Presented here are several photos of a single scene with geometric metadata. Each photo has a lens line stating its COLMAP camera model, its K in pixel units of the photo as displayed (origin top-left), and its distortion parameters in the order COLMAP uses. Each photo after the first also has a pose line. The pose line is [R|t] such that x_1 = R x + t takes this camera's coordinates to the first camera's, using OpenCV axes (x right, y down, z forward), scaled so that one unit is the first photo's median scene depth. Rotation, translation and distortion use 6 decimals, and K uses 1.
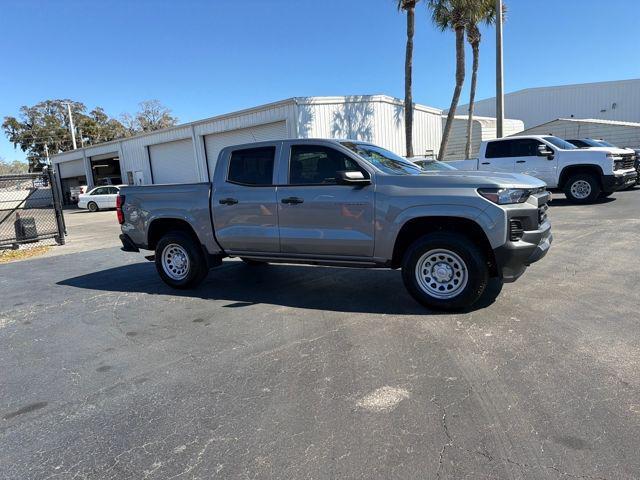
lens RADIAL K [[452.6, 0, 310.1], [0, 452.6, 247.0], [0, 0, 1]] dist [0.058746, -0.074700]
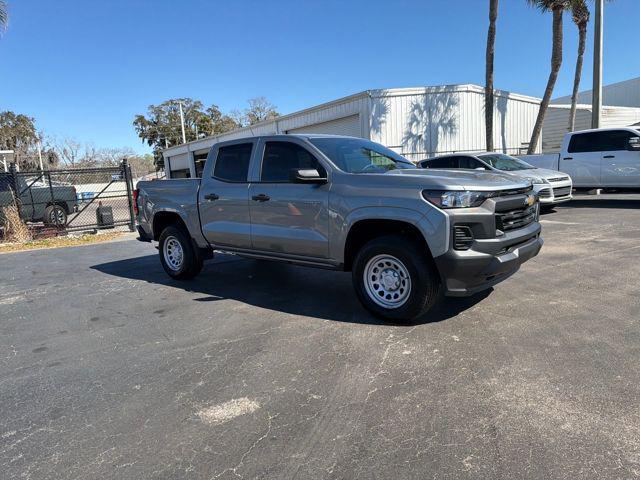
lens RADIAL K [[452.6, 0, 309.4], [0, 452.6, 240.5], [0, 0, 1]] dist [0.058746, -0.074700]
pose [[0.973515, 0.042724, -0.224597, 0.238754], [-0.042565, 0.999078, 0.005555, -0.015902], [0.224628, 0.004152, 0.974436, 0.048080]]
